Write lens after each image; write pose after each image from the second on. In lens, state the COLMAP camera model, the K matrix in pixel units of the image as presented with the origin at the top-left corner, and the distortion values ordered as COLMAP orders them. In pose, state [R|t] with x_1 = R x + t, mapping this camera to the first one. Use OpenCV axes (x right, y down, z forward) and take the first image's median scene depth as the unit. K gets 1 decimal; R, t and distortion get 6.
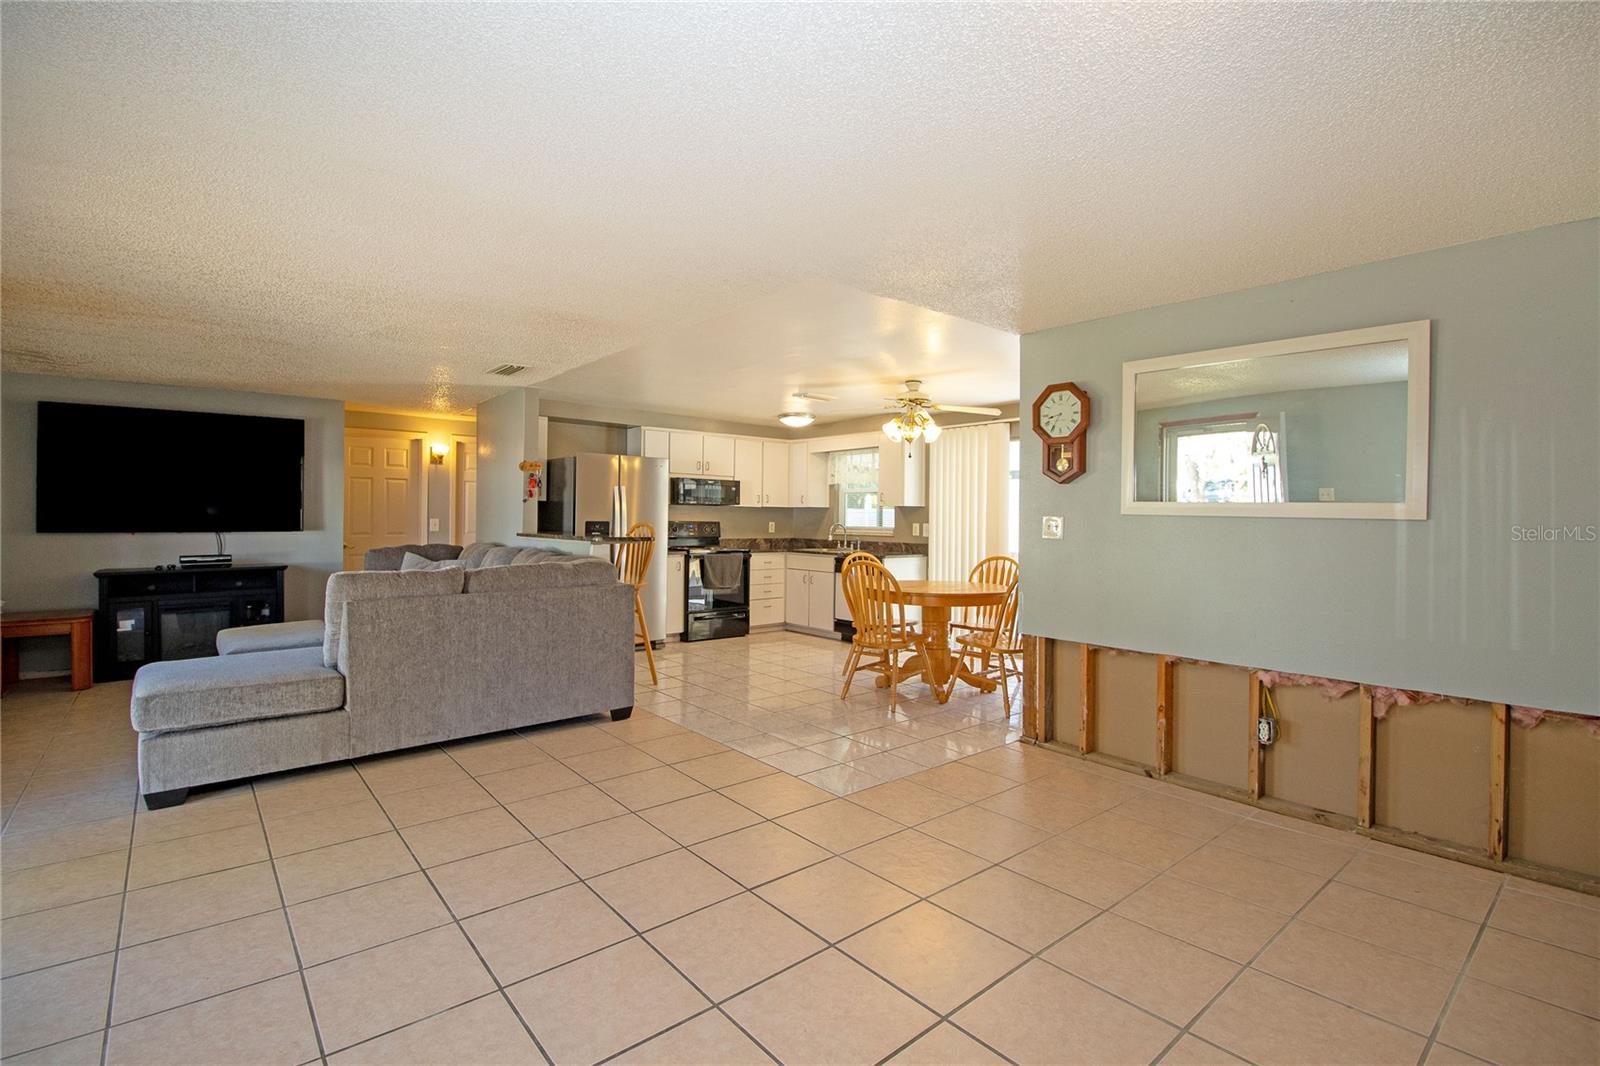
lens RADIAL K [[735.3, 0, 787.0], [0, 735.3, 518.1], [0, 0, 1]] dist [0.002552, -0.015449]
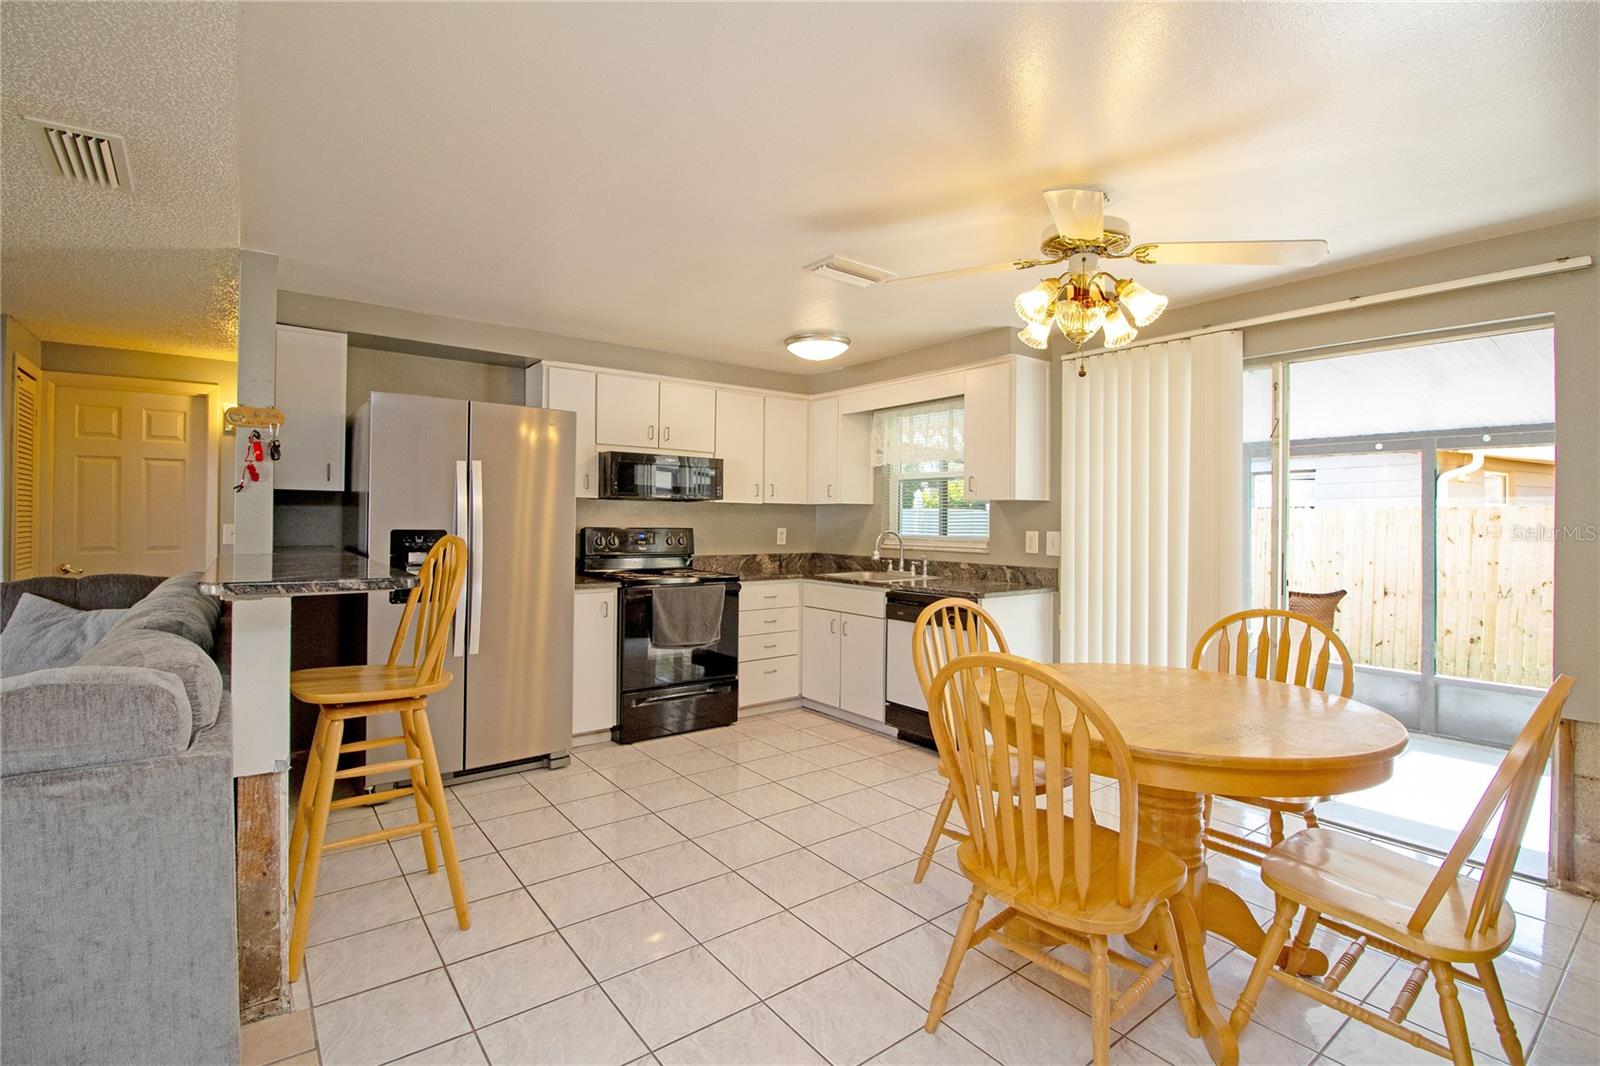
lens RADIAL K [[735.3, 0, 787.0], [0, 735.3, 518.1], [0, 0, 1]] dist [0.002552, -0.015449]
pose [[0.998887, -0.002422, -0.047099, 0.017700], [0.002309, 0.999994, -0.002463, -0.001857], [0.047105, 0.002351, 0.998887, 0.480540]]
